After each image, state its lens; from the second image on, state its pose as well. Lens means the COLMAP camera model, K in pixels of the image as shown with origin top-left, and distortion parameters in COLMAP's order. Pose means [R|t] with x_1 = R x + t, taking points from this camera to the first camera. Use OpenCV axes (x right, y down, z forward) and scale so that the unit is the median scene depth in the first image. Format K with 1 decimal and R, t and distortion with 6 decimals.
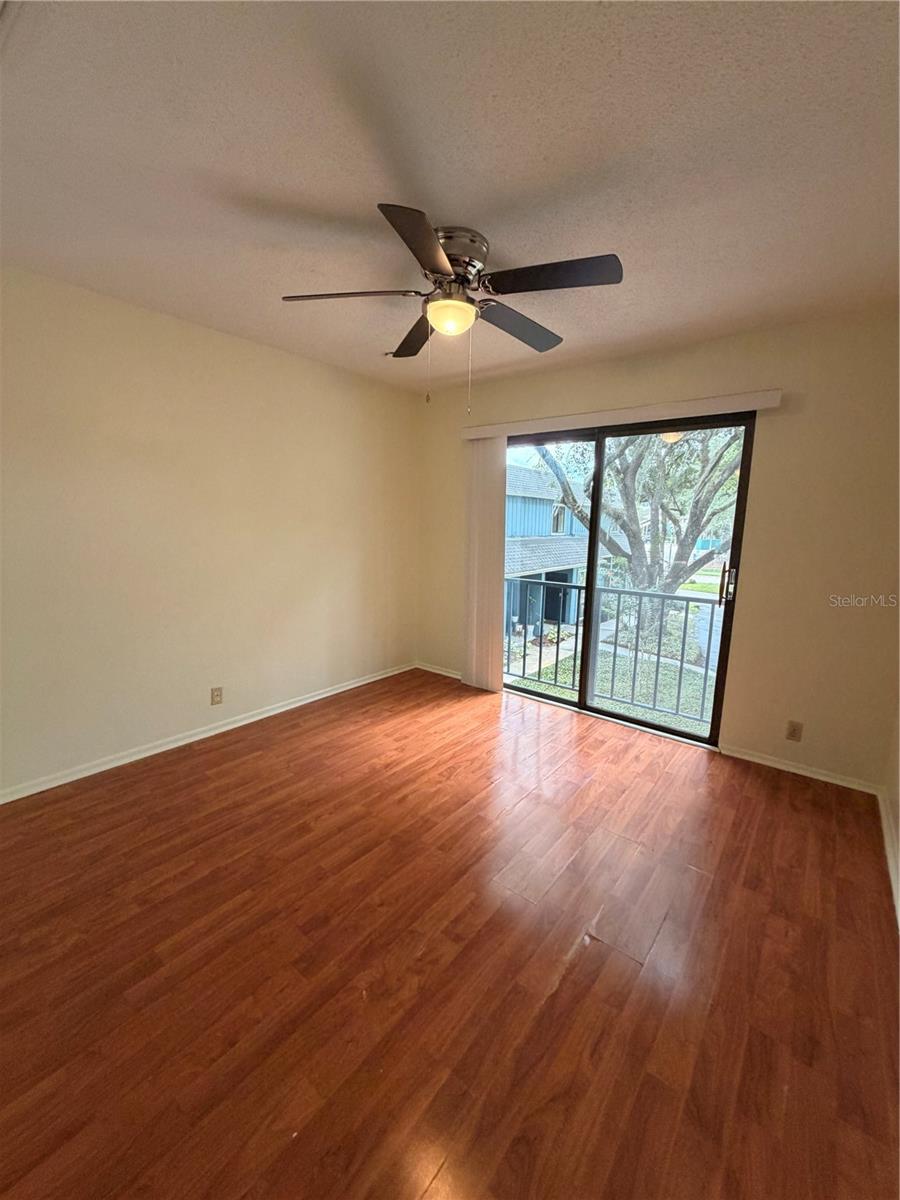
lens RADIAL K [[484.4, 0, 446.5], [0, 484.4, 595.9], [0, 0, 1]] dist [-0.003188, 0.001134]
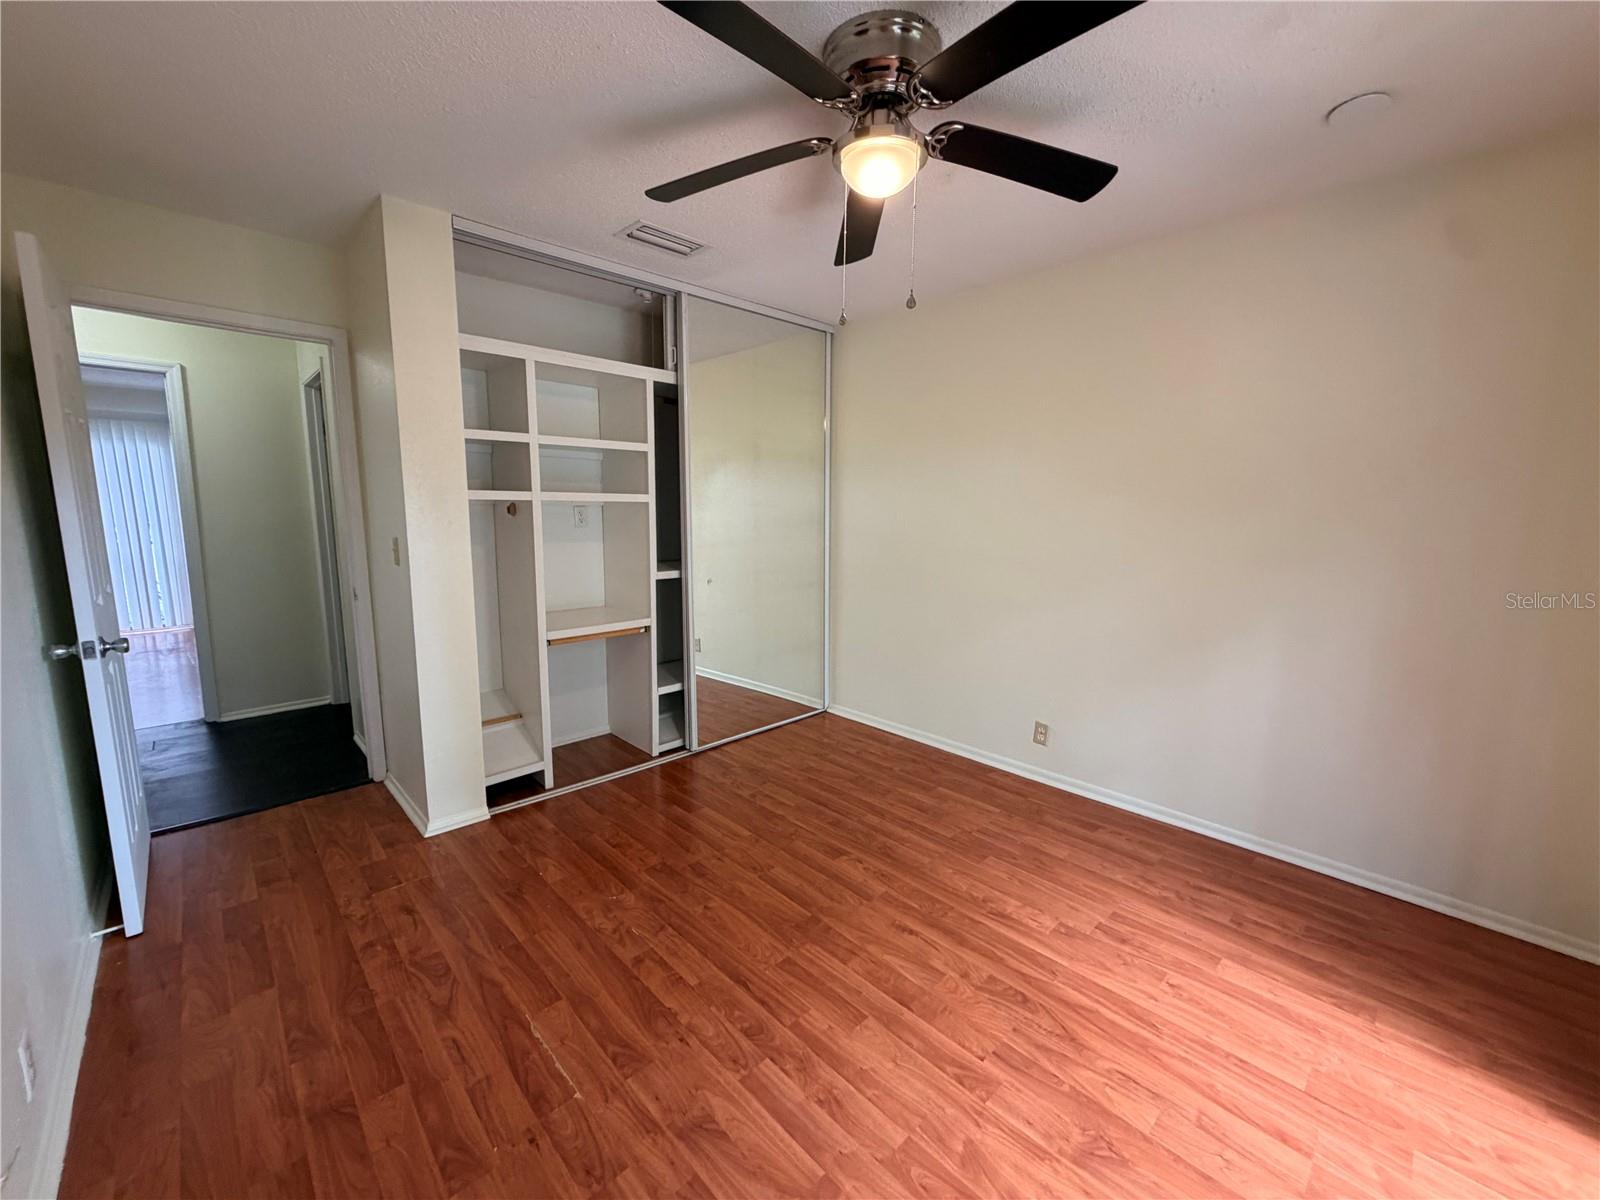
lens RADIAL K [[645.8, 0, 804.9], [0, 645.8, 602.2], [0, 0, 1]] dist [-0.003188, 0.001134]
pose [[-0.141436, 0.120954, -0.982530, 0.637963], [-0.164964, 0.975751, 0.143866, -0.096748], [0.976106, 0.182430, -0.118054, 0.785128]]
